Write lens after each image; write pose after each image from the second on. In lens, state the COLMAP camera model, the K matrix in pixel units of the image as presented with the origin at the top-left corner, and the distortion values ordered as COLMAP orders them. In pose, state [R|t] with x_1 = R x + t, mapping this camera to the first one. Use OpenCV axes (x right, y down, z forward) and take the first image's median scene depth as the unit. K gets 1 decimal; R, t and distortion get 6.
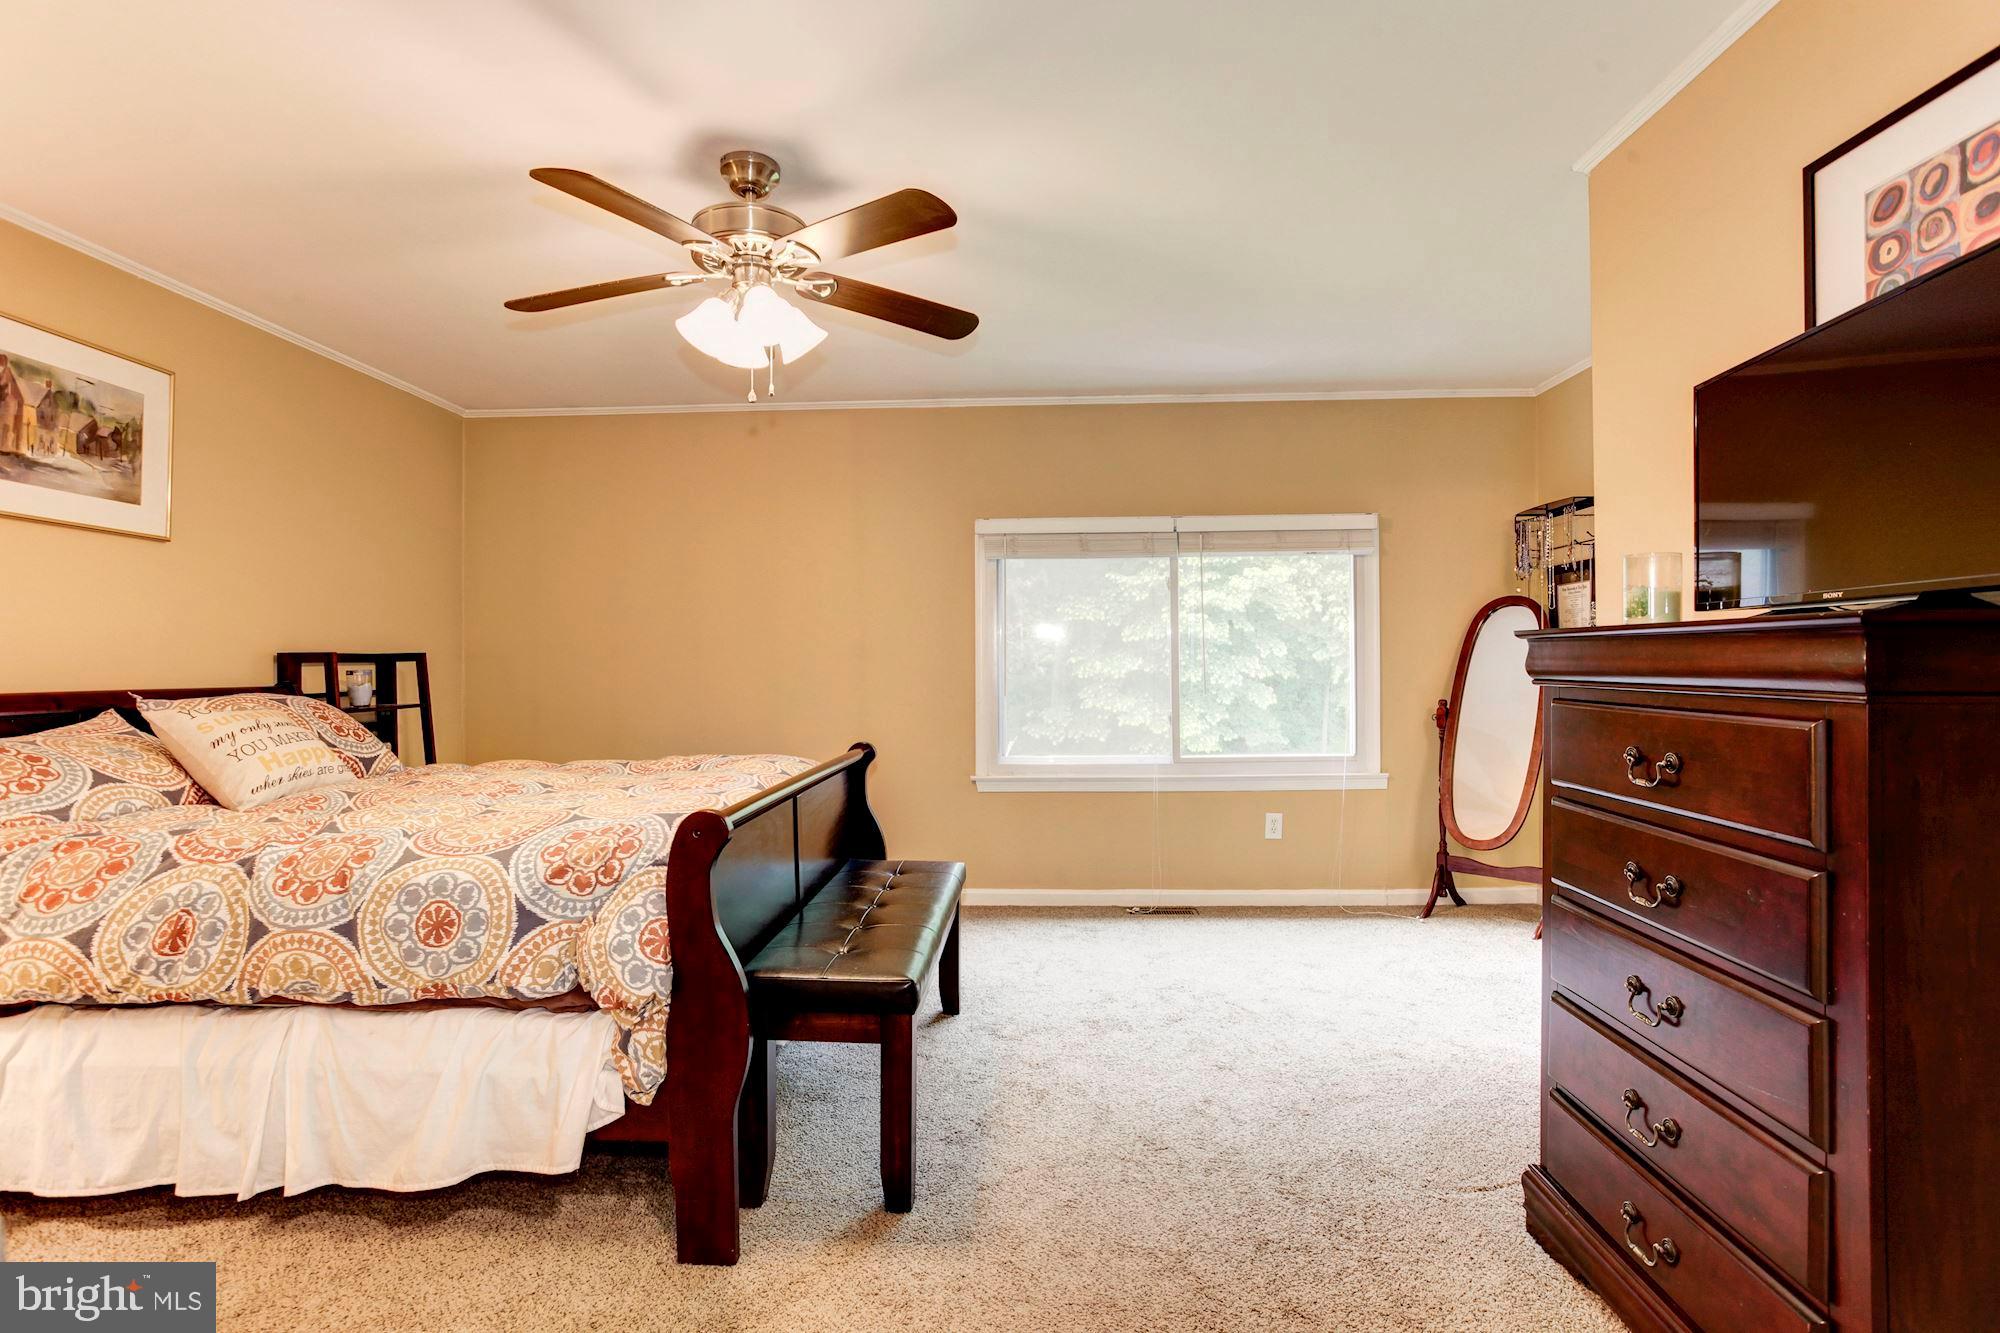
lens RADIAL K [[906.9, 0, 1000.0], [0, 906.9, 666.5], [0, 0, 1]] dist [-0.011350, 0.013441]
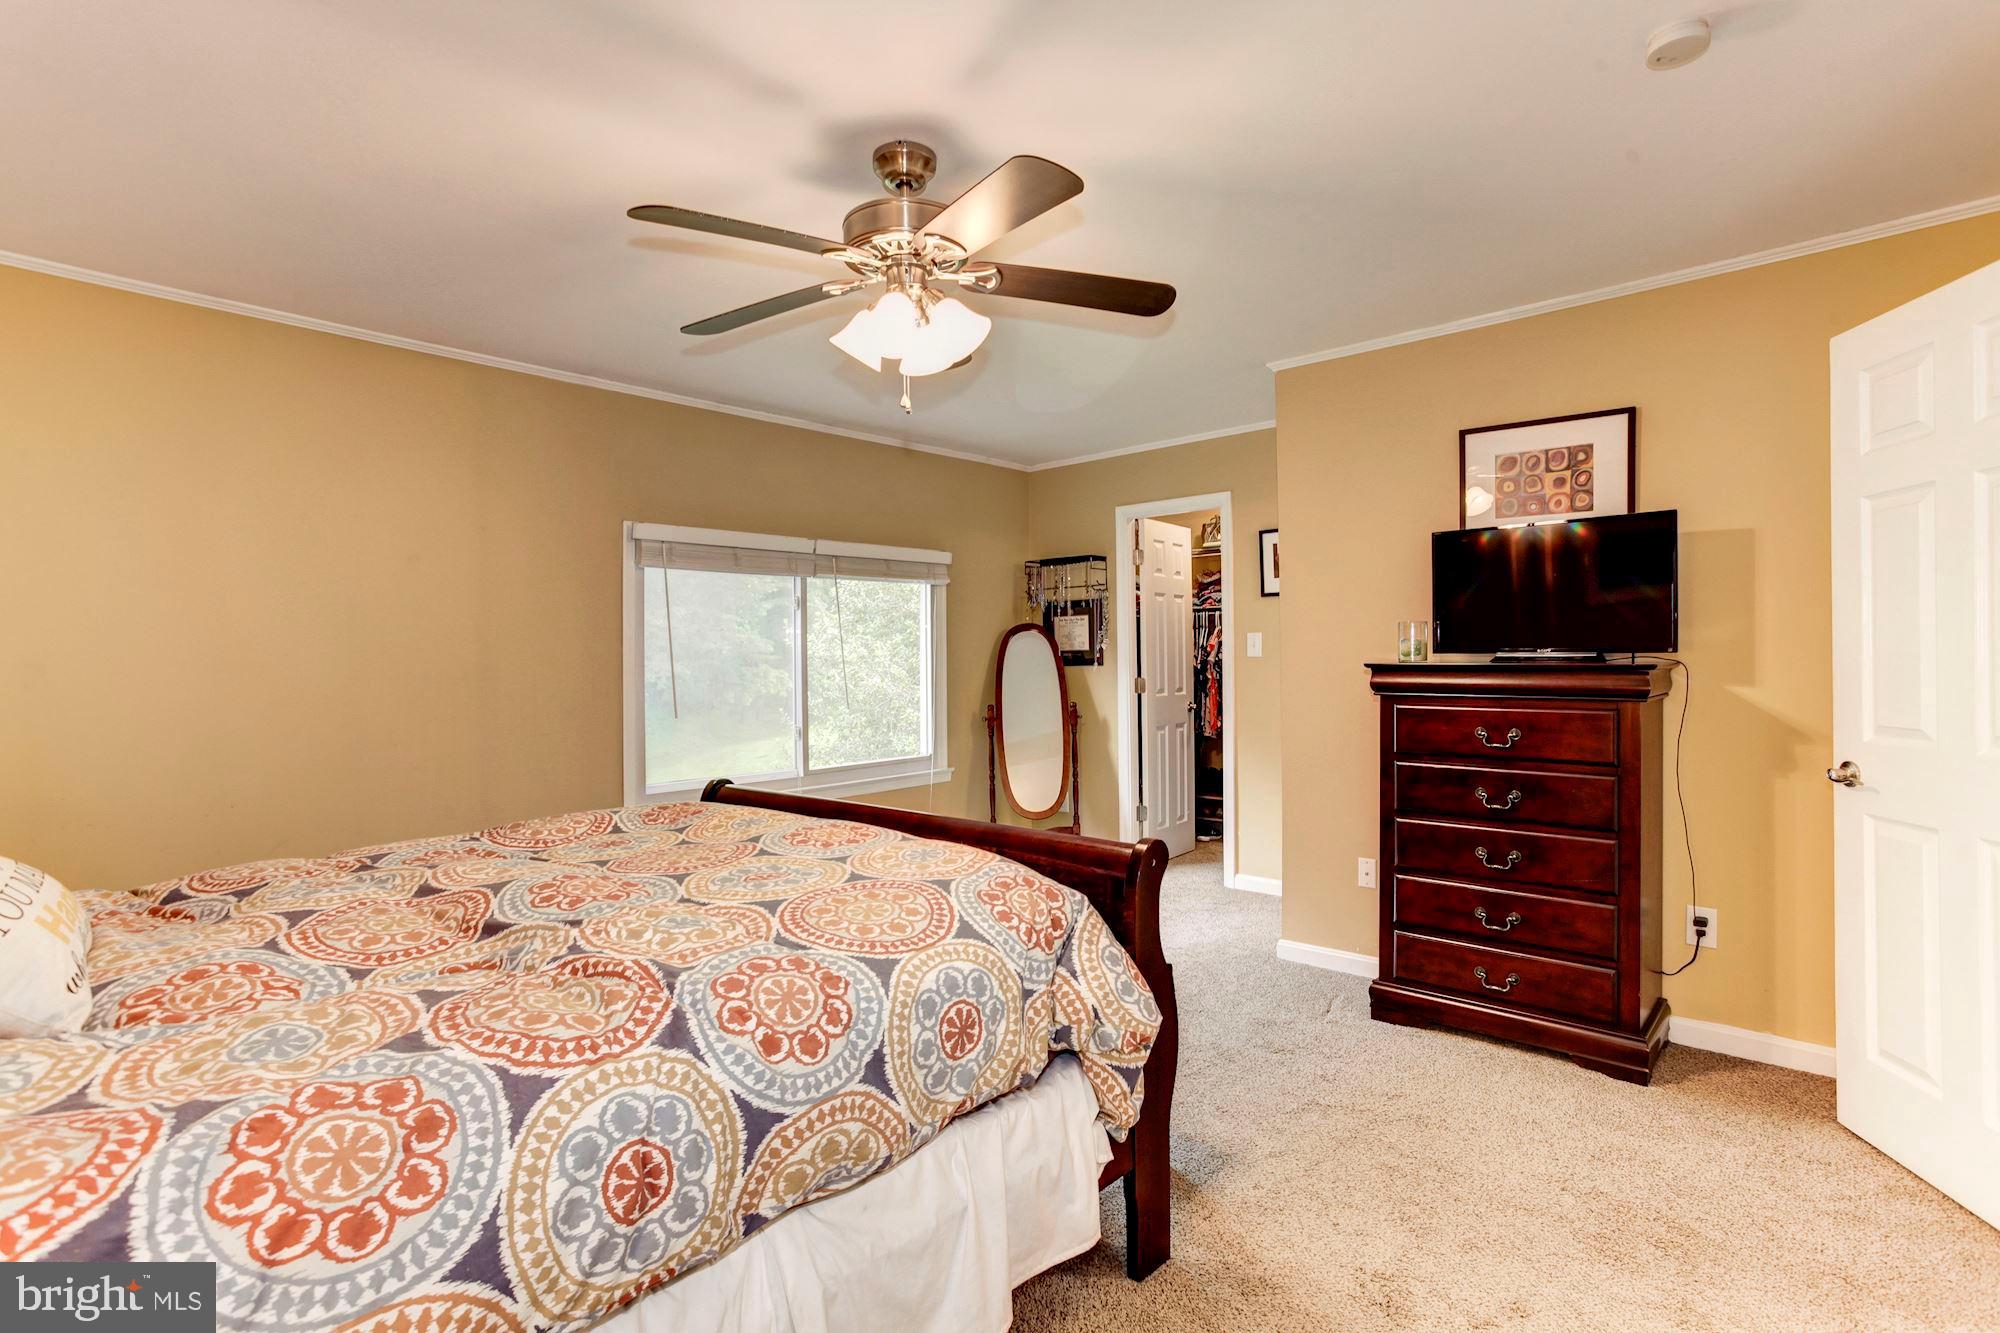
lens RADIAL K [[957.6, 0, 1000.0], [0, 957.6, 666.5], [0, 0, 1]] dist [-0.061442, 0.041014]
pose [[0.632196, -0.008466, 0.774762, -1.230454], [0.020889, 0.999763, -0.006120, -0.030924], [-0.774527, 0.020053, 0.632223, 0.428307]]
